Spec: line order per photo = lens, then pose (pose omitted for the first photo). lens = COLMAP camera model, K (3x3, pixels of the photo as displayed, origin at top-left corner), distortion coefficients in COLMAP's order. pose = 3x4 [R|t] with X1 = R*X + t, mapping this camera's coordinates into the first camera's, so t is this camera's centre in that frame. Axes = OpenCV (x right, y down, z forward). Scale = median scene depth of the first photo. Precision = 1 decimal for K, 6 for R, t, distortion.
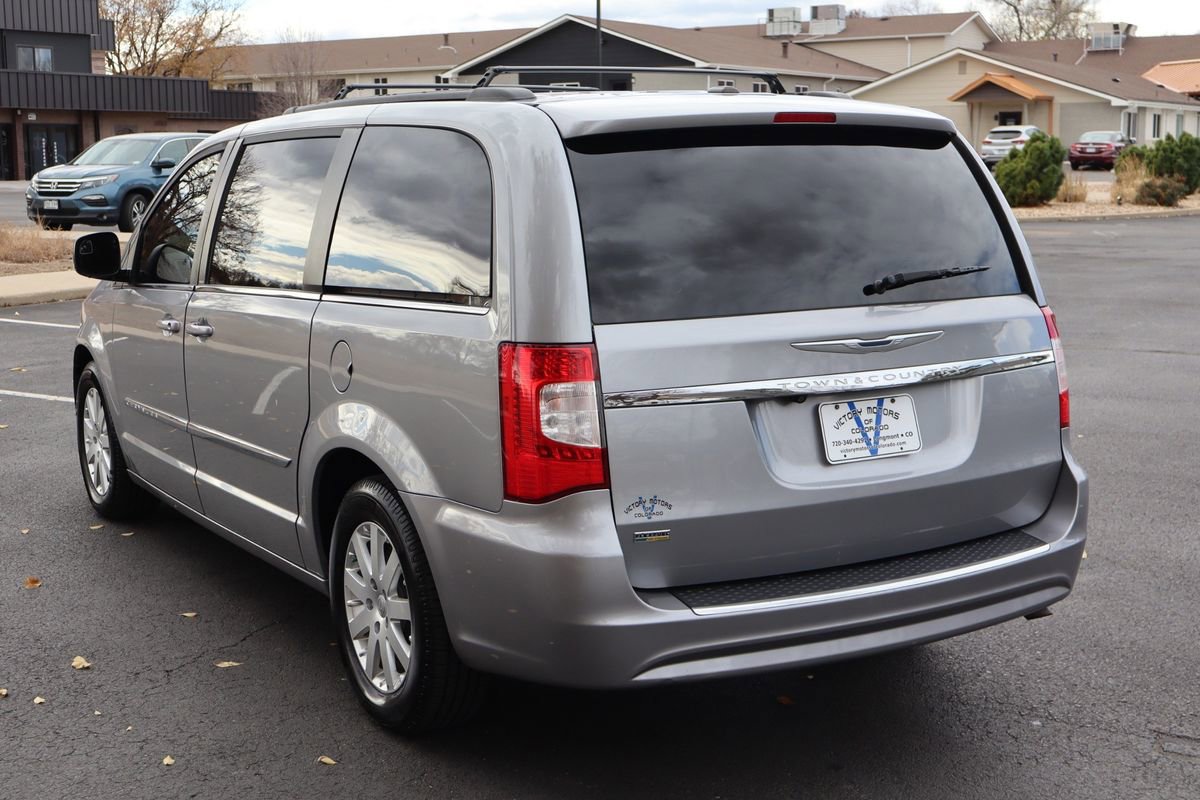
lens RADIAL K [[1713.6, 0, 600.0], [0, 1713.6, 400.0], [0, 0, 1]] dist [-0.000472, -0.001513]
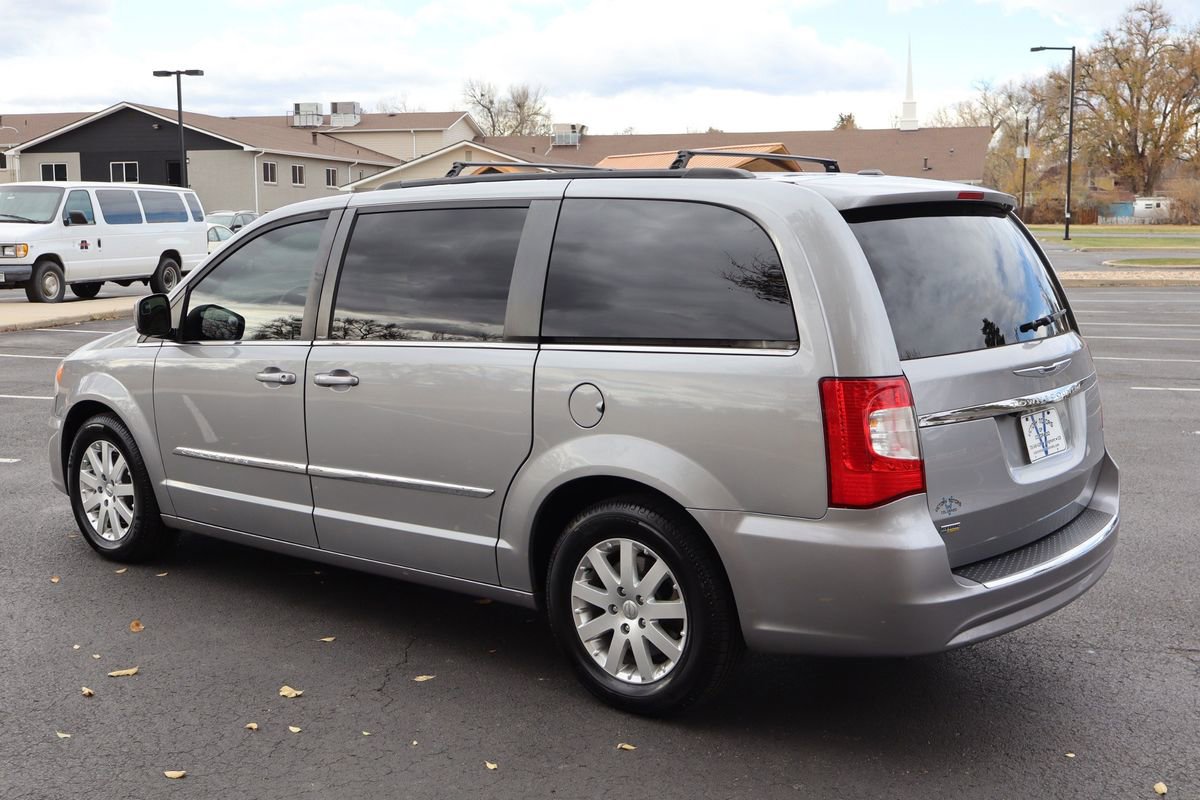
lens RADIAL K [[1405.2, 0, 600.0], [0, 1405.2, 400.0], [0, 0, 1]] dist [0.011141, 0.008535]
pose [[0.932658, -0.040400, 0.358491, -0.460622], [0.047249, 0.998829, -0.010361, -0.012510], [-0.357653, 0.026602, 0.933476, 0.106492]]
